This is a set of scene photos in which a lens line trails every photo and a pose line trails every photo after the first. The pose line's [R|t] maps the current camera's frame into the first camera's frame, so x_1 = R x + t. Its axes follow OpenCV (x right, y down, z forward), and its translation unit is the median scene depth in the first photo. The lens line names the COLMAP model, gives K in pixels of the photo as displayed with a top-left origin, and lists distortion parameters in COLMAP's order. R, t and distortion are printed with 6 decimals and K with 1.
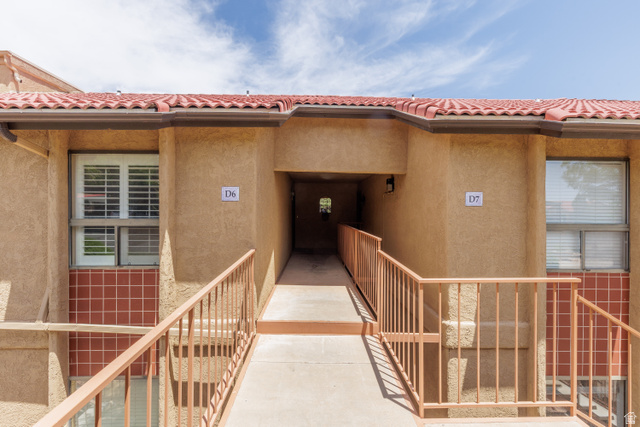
lens RADIAL K [[284.9, 0, 321.7], [0, 284.9, 213.4], [0, 0, 1]] dist [0.004556, 0.000436]
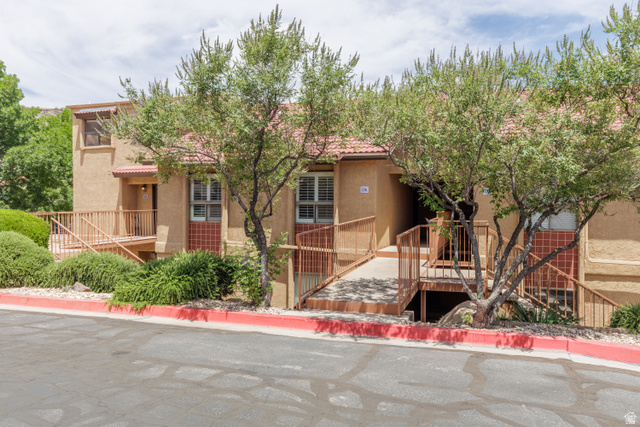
lens RADIAL K [[552.5, 0, 320.8], [0, 552.5, 213.5], [0, 0, 1]] dist [0.000496, -0.000748]
pose [[0.936046, 0.012676, -0.351649, 0.806433], [-0.010569, 0.999913, 0.007910, 0.076224], [0.351719, -0.003688, 0.936098, -2.909246]]
